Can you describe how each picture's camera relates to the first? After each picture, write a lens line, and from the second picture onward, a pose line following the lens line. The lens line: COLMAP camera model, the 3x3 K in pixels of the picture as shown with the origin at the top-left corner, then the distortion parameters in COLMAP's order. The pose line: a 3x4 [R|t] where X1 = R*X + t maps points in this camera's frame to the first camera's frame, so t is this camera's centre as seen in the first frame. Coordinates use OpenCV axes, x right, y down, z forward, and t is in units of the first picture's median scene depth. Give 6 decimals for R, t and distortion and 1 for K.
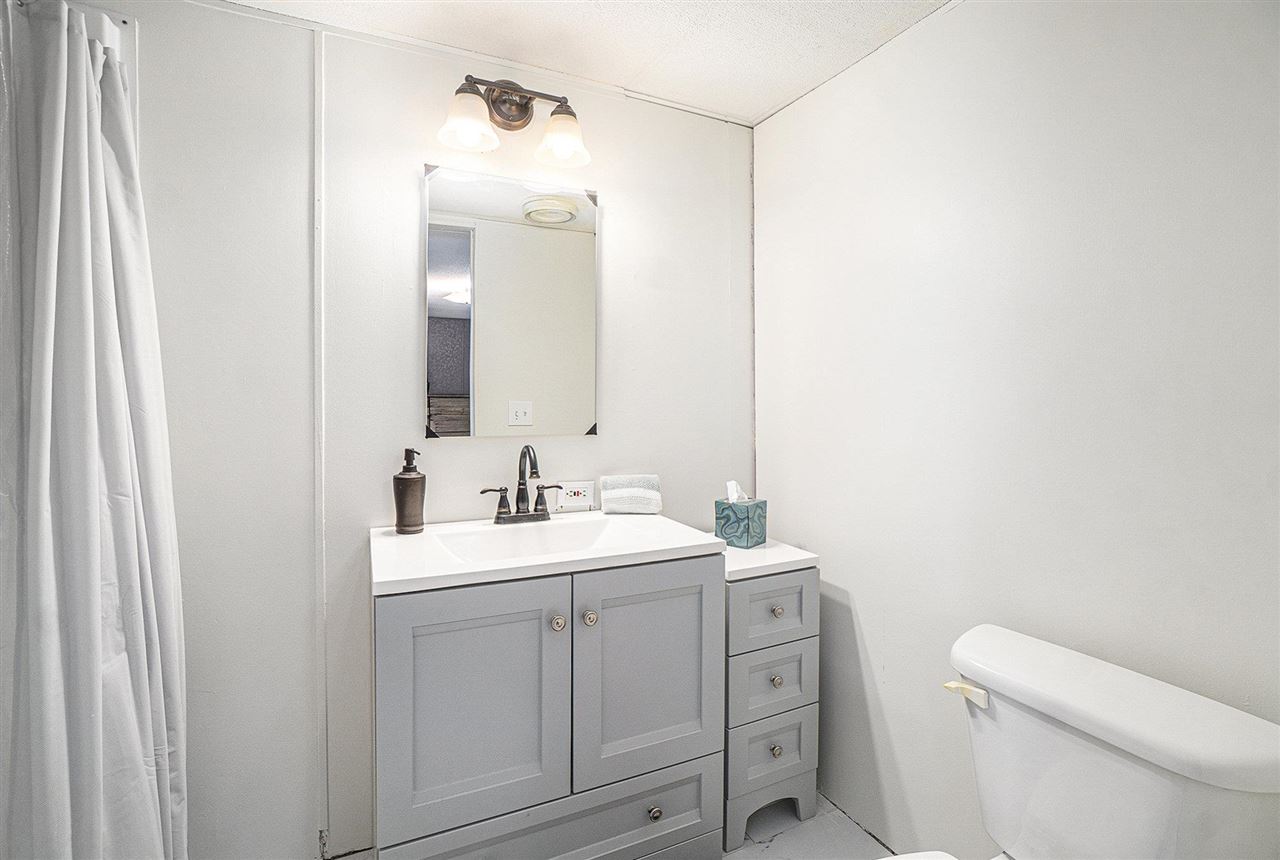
lens RADIAL K [[574.9, 0, 638.9], [0, 574.9, 406.5], [0, 0, 1]] dist [-0.012941, 0.000417]
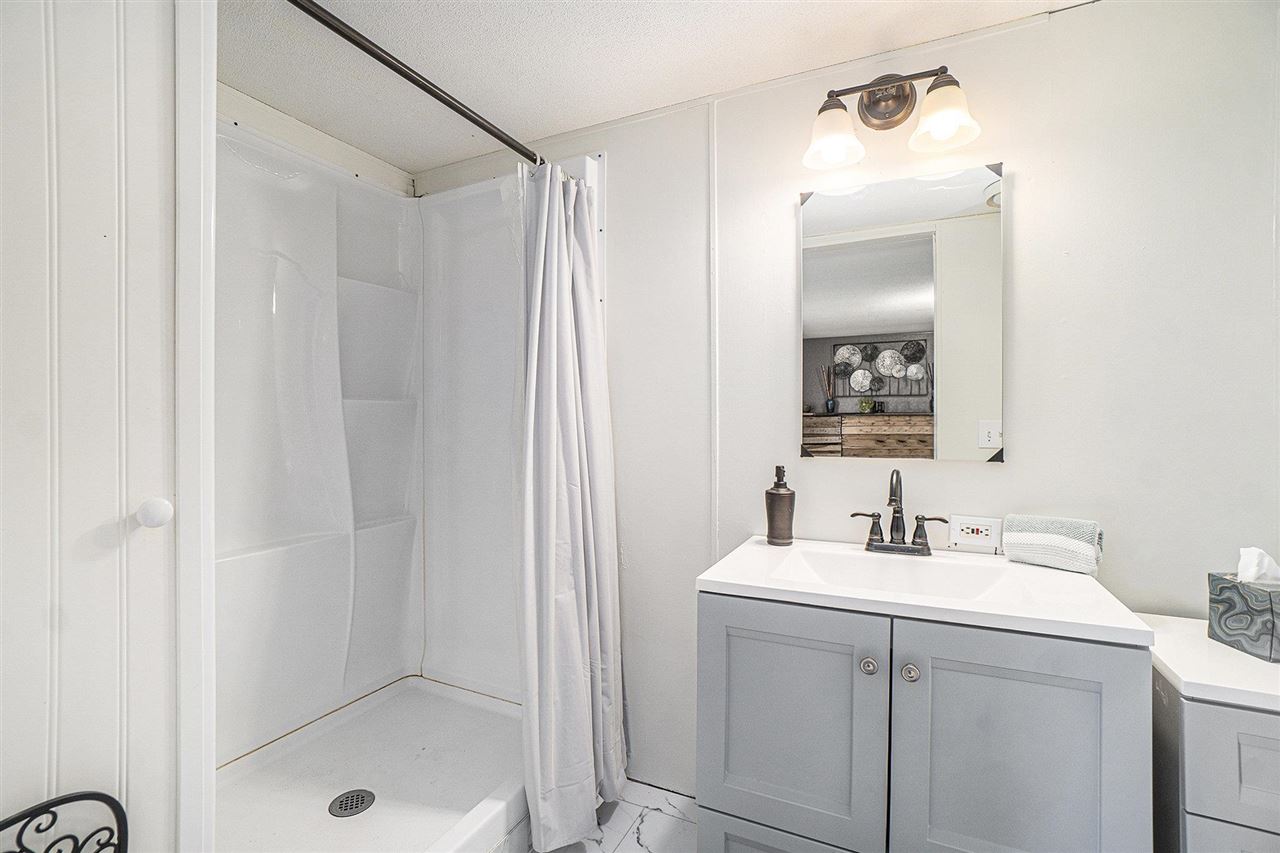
lens RADIAL K [[581.0, 0, 626.4], [0, 581.0, 424.6], [0, 0, 1]] dist [-0.064752, 0.029379]
pose [[0.617537, -0.000343, -0.786542, 0.243985], [0.000972, 0.999999, 0.000328, -0.003192], [0.786541, -0.000967, 0.617537, 0.106044]]
